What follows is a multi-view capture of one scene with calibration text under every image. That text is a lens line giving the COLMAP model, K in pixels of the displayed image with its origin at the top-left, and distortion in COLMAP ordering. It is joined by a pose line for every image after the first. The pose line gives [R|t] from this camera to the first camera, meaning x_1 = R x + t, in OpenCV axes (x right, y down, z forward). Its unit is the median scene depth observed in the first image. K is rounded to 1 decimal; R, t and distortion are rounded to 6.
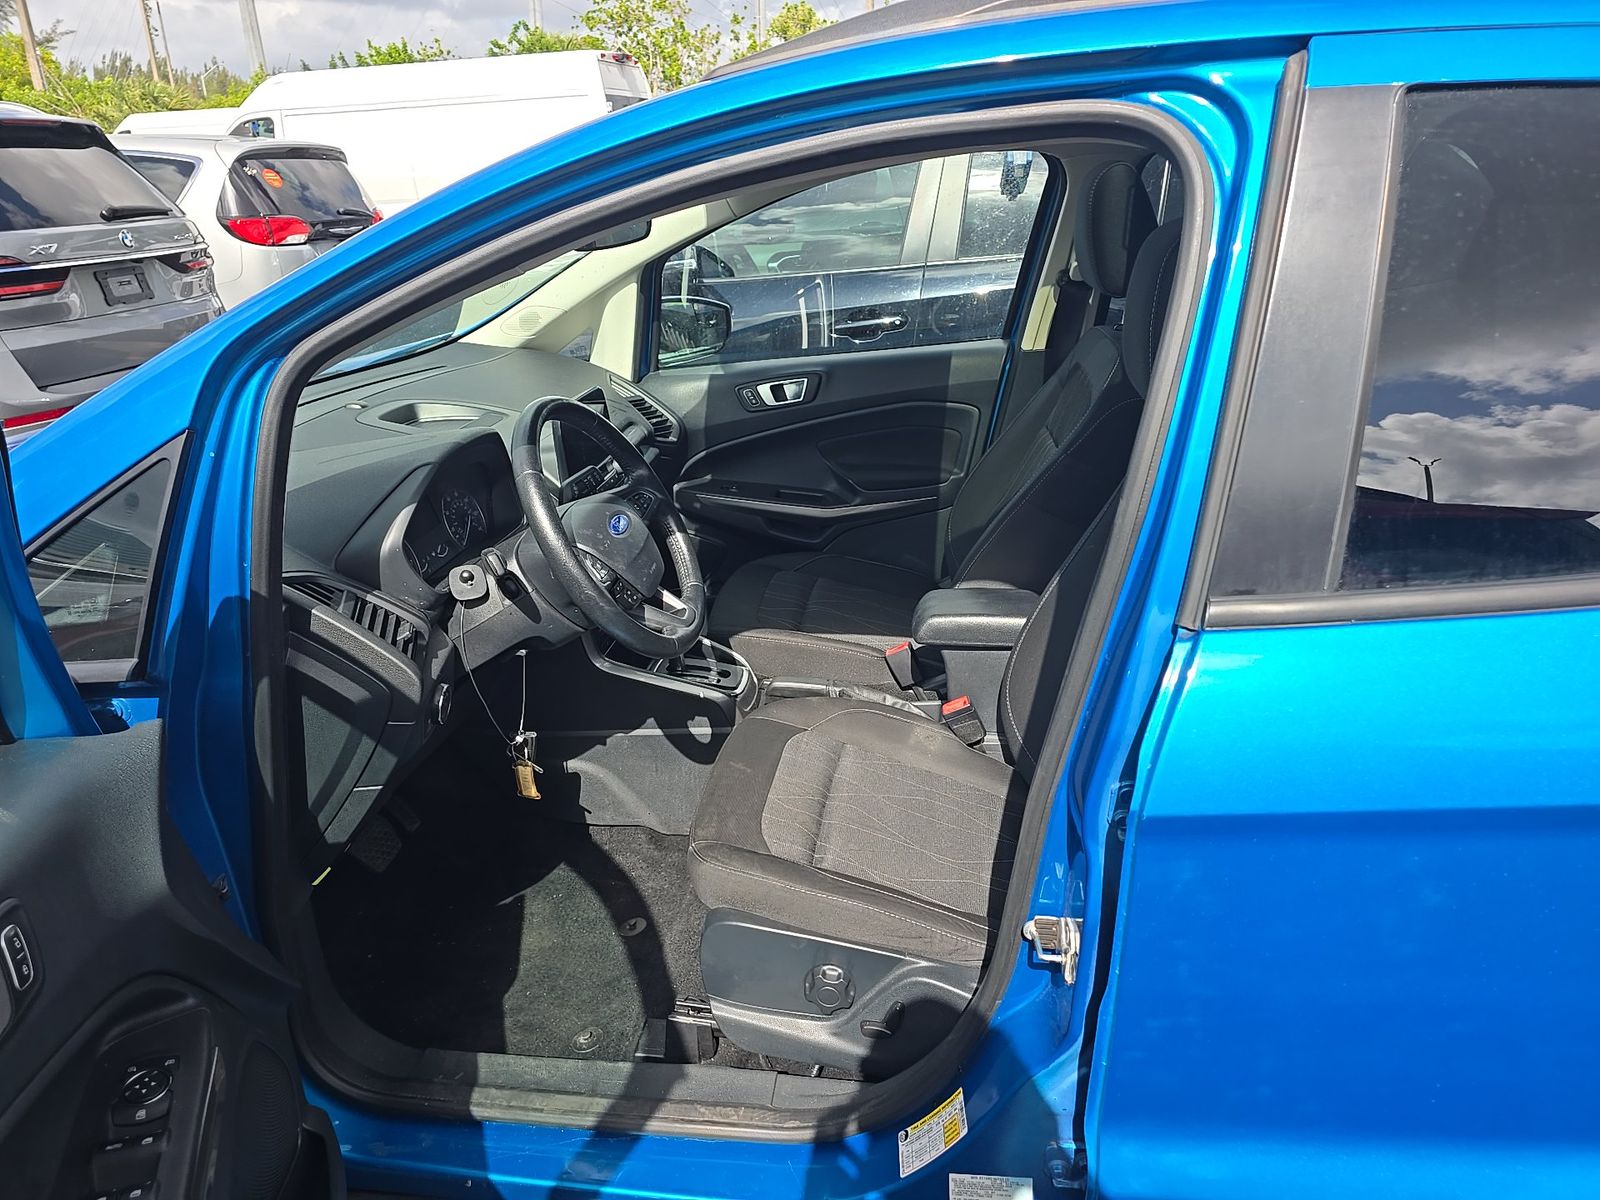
lens RADIAL K [[1074.2, 0, 803.1], [0, 1074.2, 602.7], [0, 0, 1]] dist [0.041731, -0.037929]
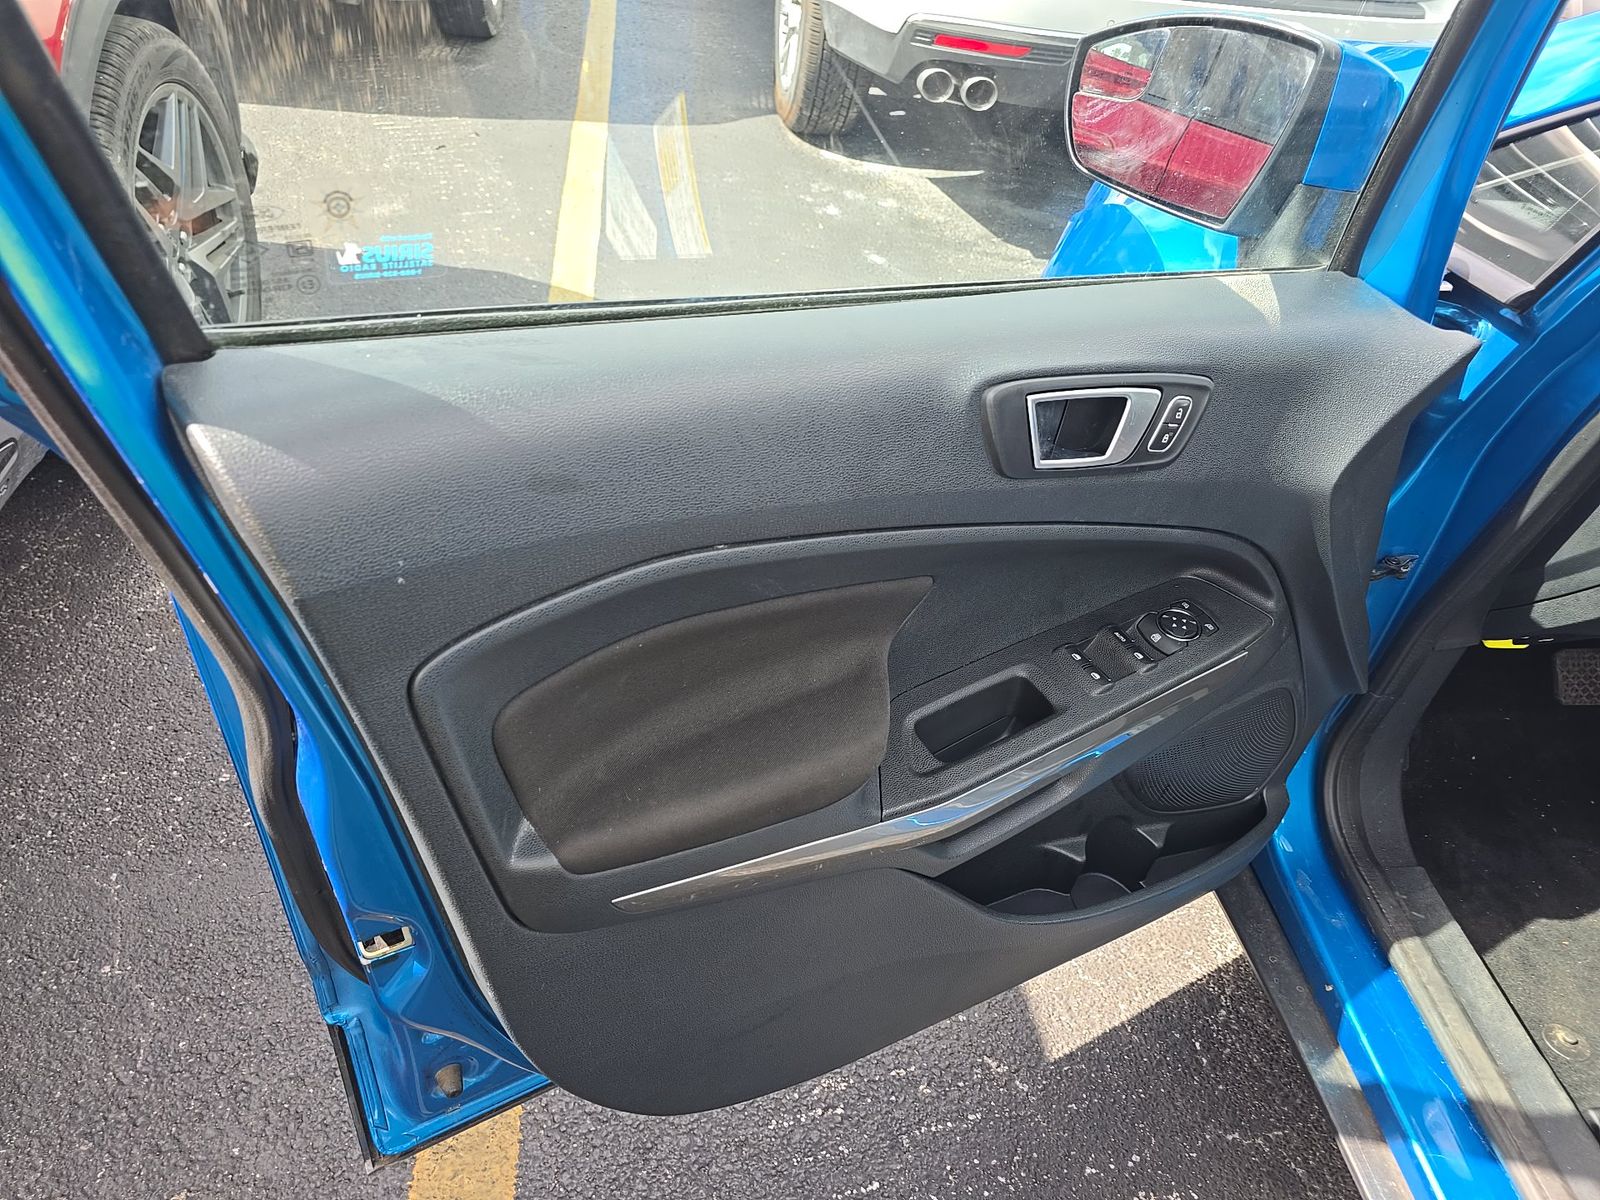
lens RADIAL K [[1074.2, 0, 803.1], [0, 1074.2, 602.7], [0, 0, 1]] dist [0.041731, -0.037929]
pose [[0.217197, 0.671358, -0.708593, 0.020755], [-0.464744, 0.709489, 0.529754, 0.033439], [0.858393, 0.214254, 0.466109, 0.133160]]
